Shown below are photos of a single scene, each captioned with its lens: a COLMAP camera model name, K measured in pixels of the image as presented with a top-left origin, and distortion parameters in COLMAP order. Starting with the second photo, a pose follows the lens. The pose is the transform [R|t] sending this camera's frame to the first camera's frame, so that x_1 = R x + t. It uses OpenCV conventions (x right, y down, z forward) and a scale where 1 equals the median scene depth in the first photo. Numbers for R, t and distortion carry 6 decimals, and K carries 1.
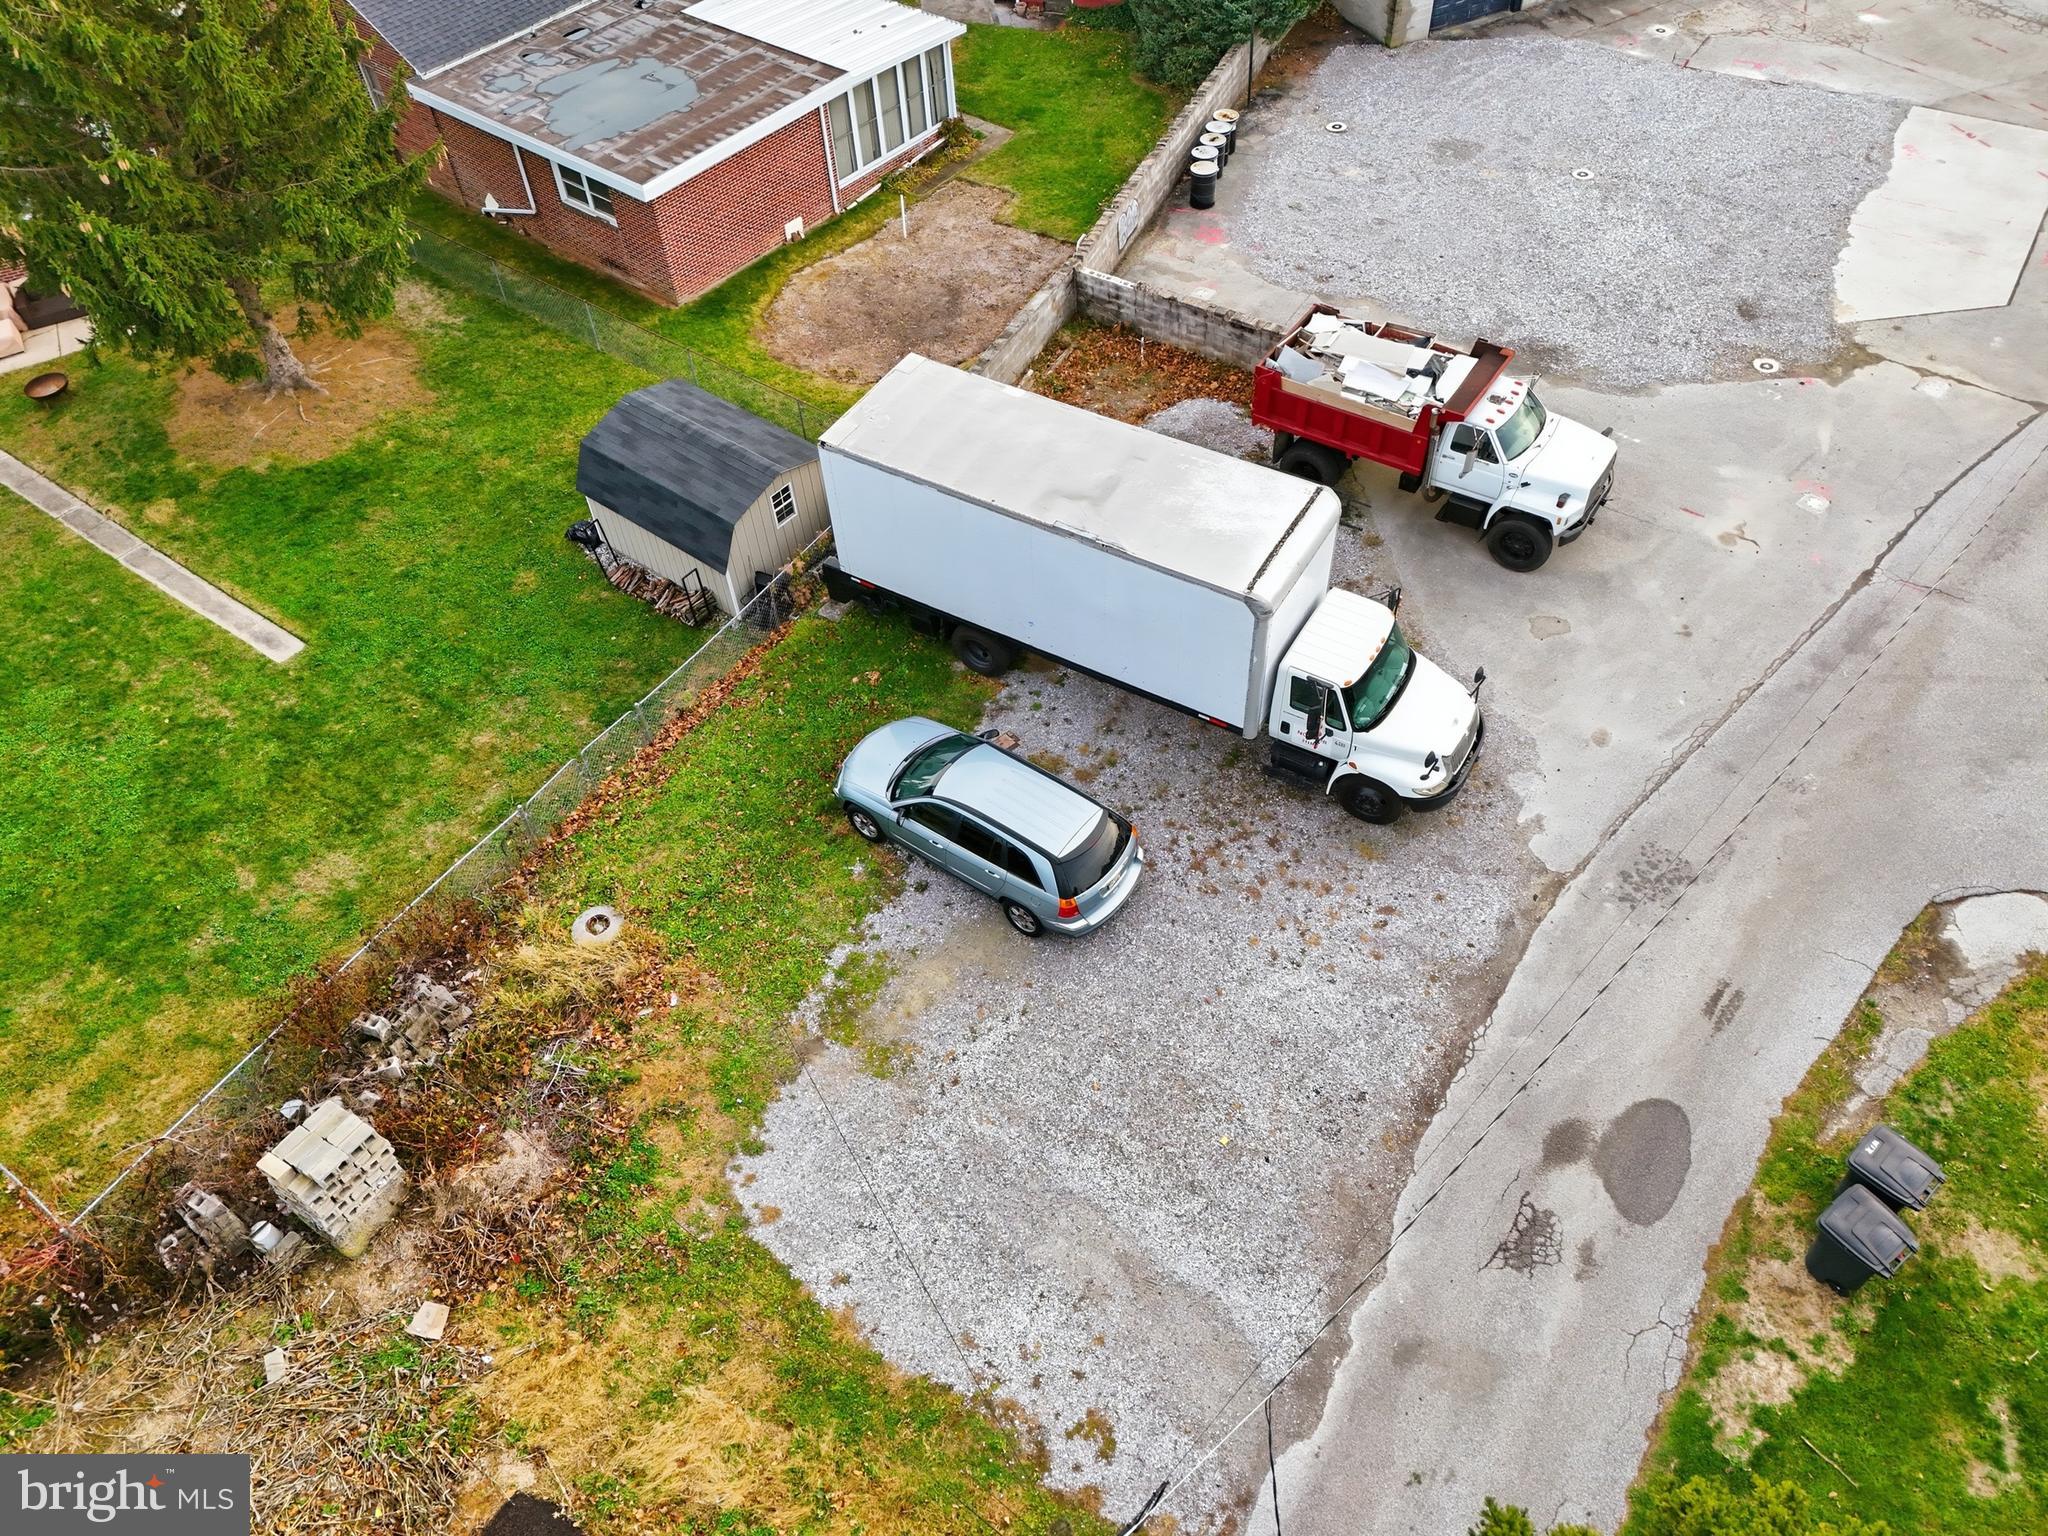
lens RADIAL K [[1498.9, 0, 1024.0], [0, 1498.9, 768.0], [0, 0, 1]] dist [0.074893, -0.062960]
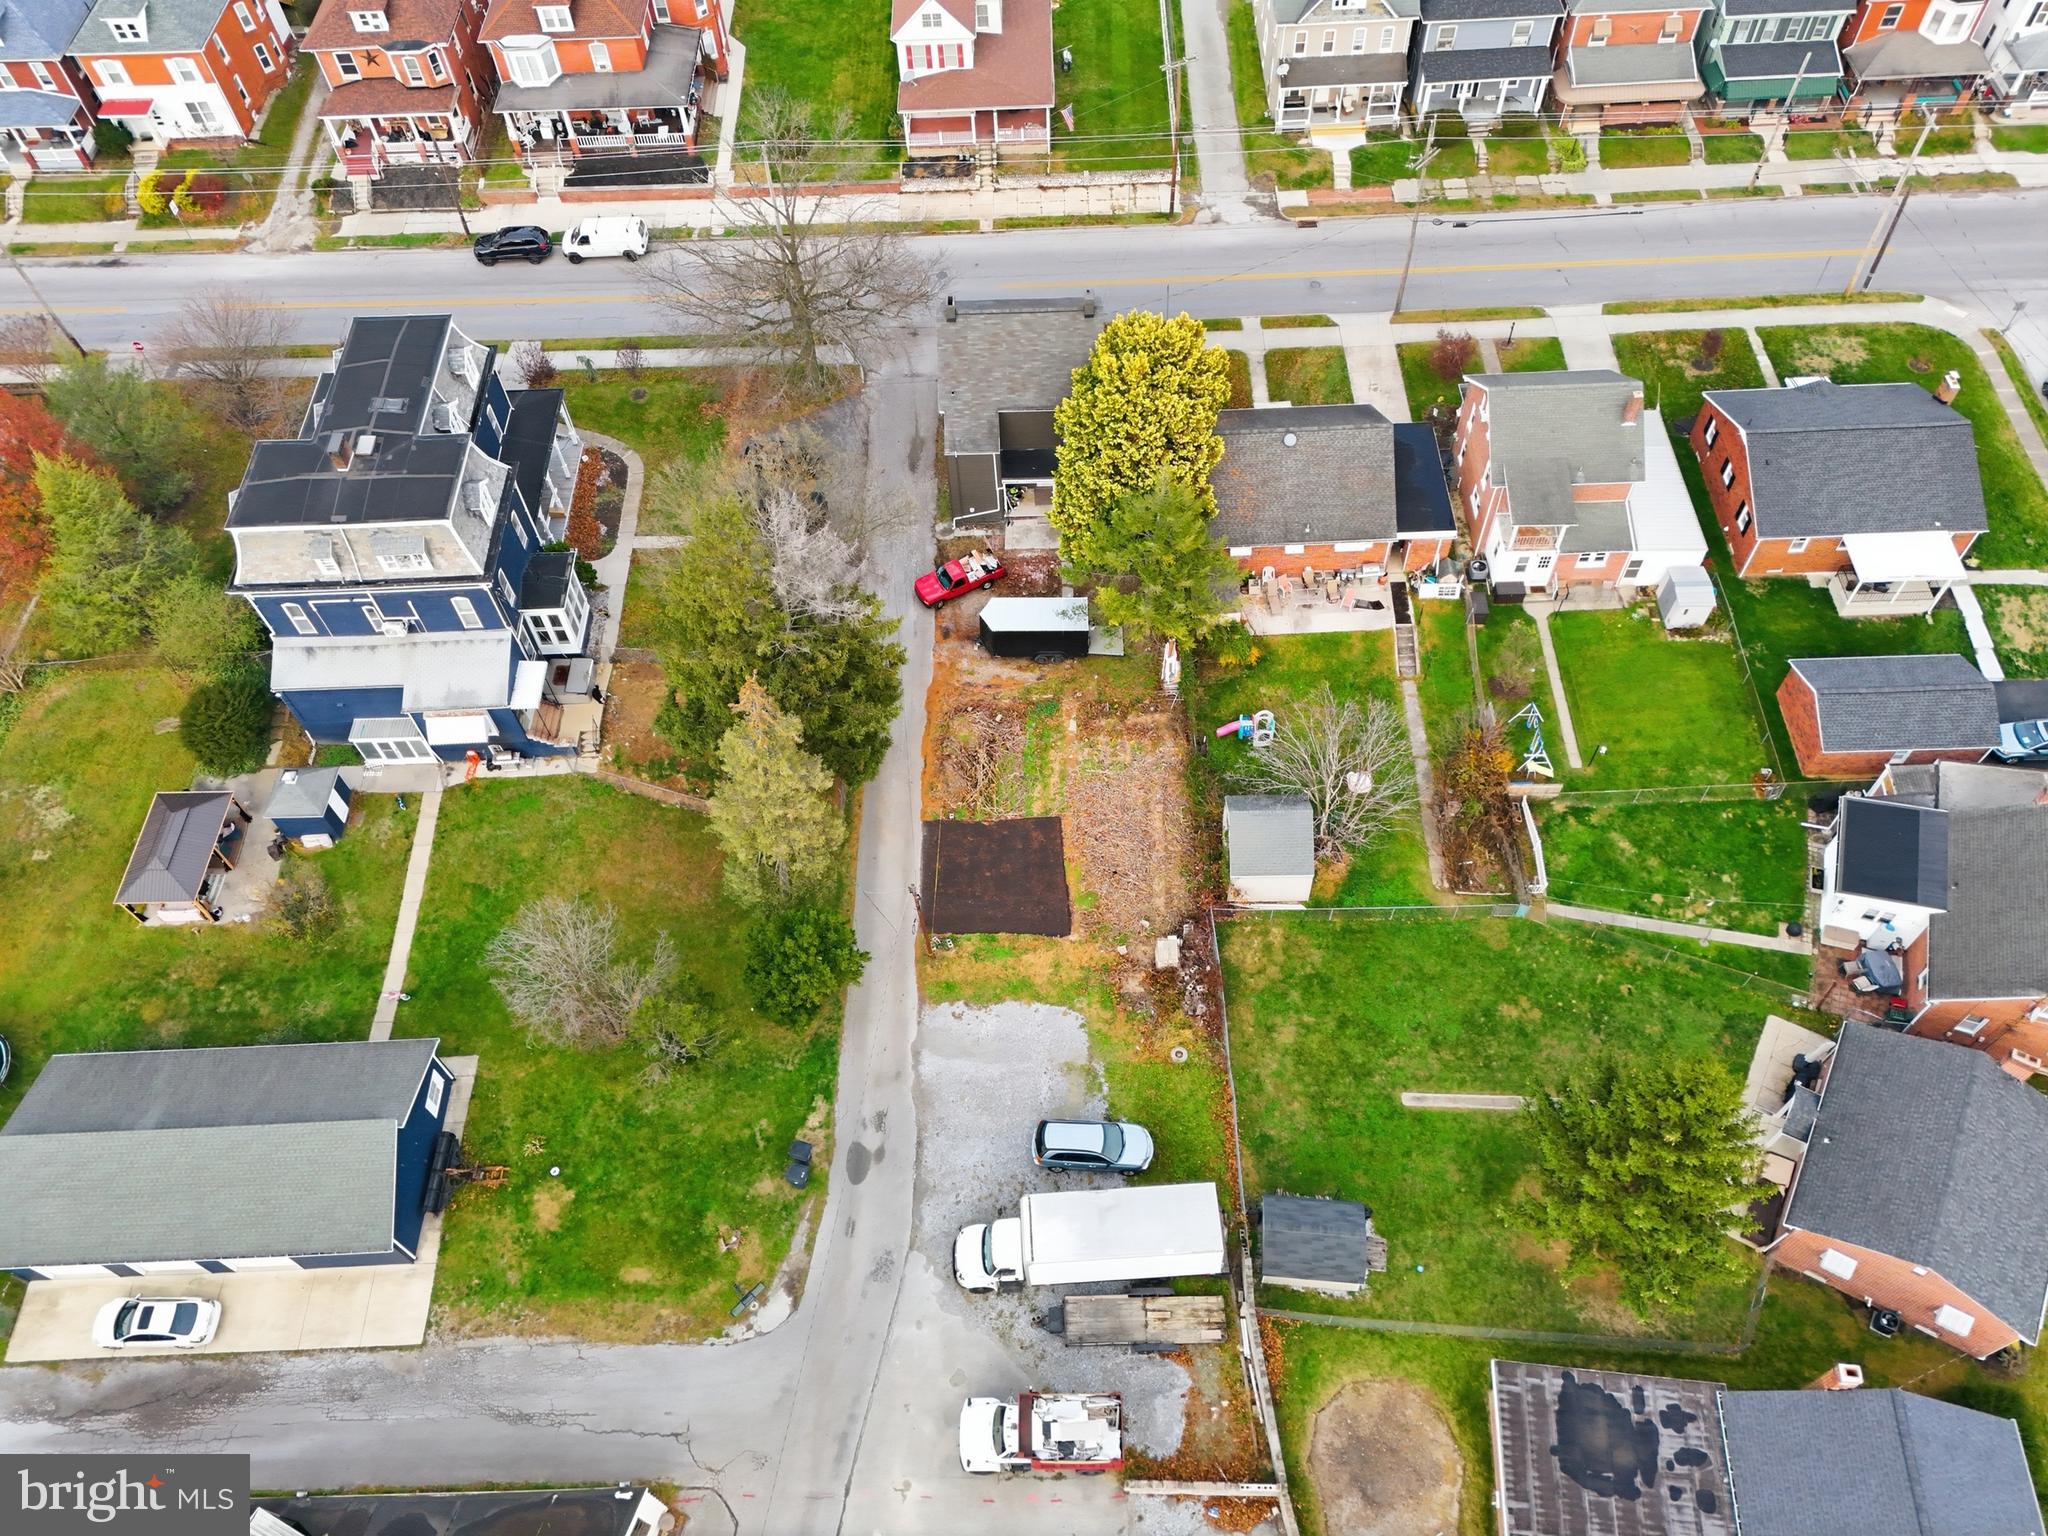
lens RADIAL K [[1498.9, 0, 1024.0], [0, 1498.9, 768.0], [0, 0, 1]] dist [0.074893, -0.062960]
pose [[-0.831122, 0.498099, -0.247253, 0.445103], [-0.361265, -0.145613, 0.921024, -2.545363], [0.422757, 0.854807, 0.300968, -0.536515]]
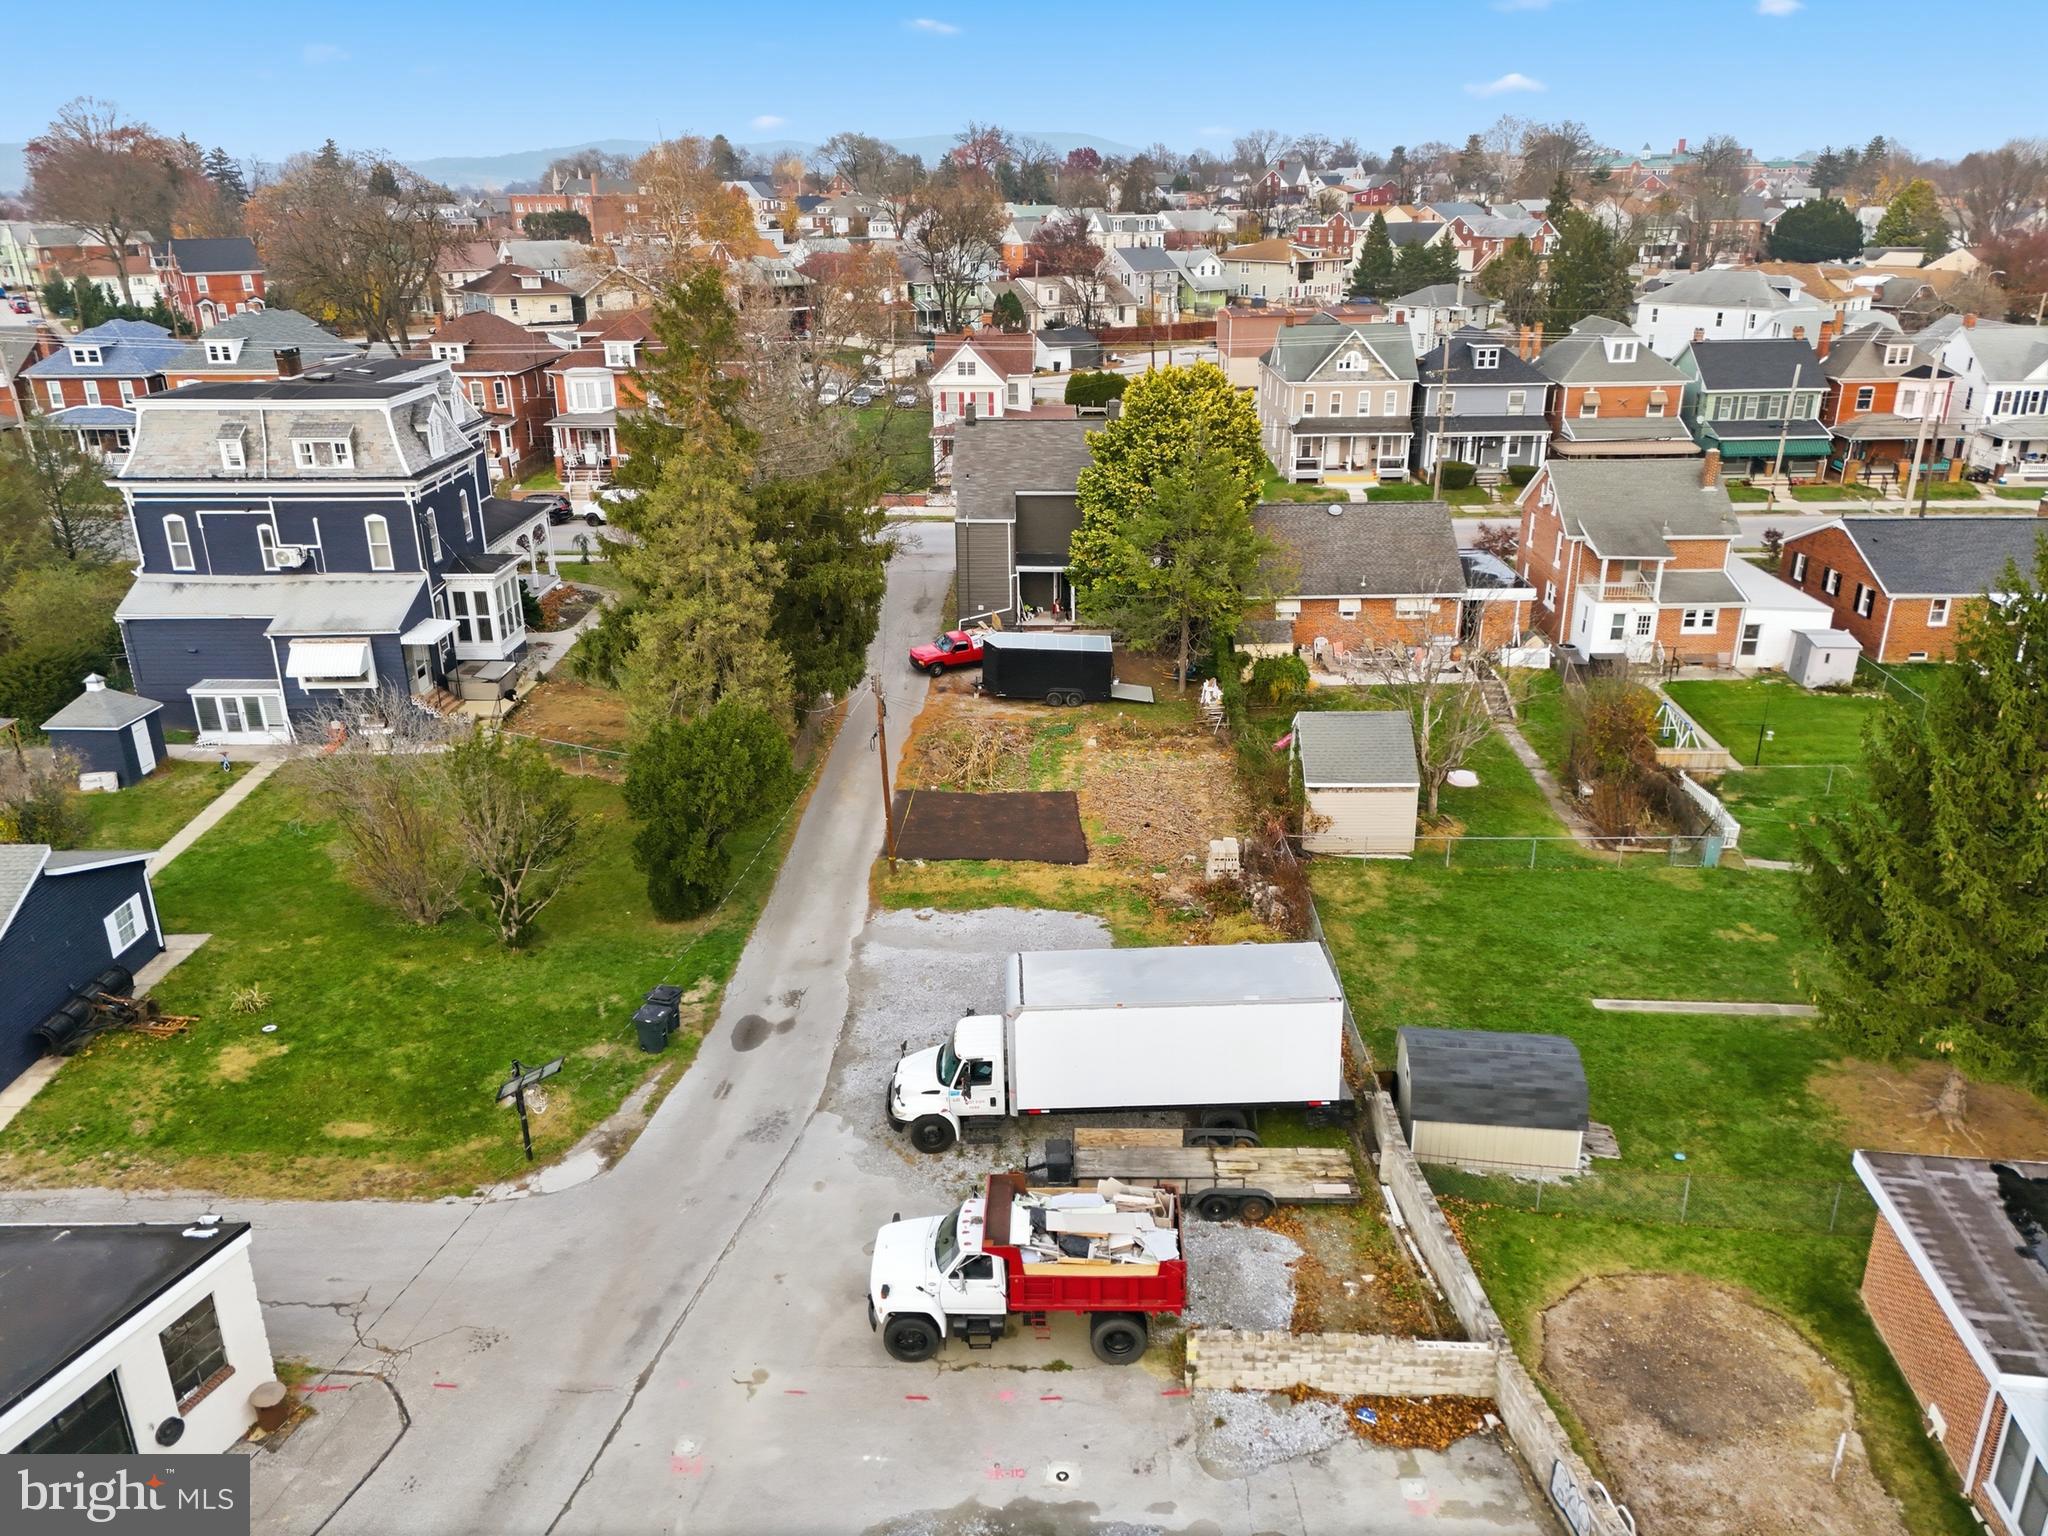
lens RADIAL K [[1498.9, 0, 1024.0], [0, 1498.9, 768.0], [0, 0, 1]] dist [0.074893, -0.062960]
pose [[-0.847902, 0.243083, -0.471140, 0.893603], [-0.363309, 0.380781, 0.850302, -1.647997], [0.386095, 0.892142, -0.234550, 1.185356]]
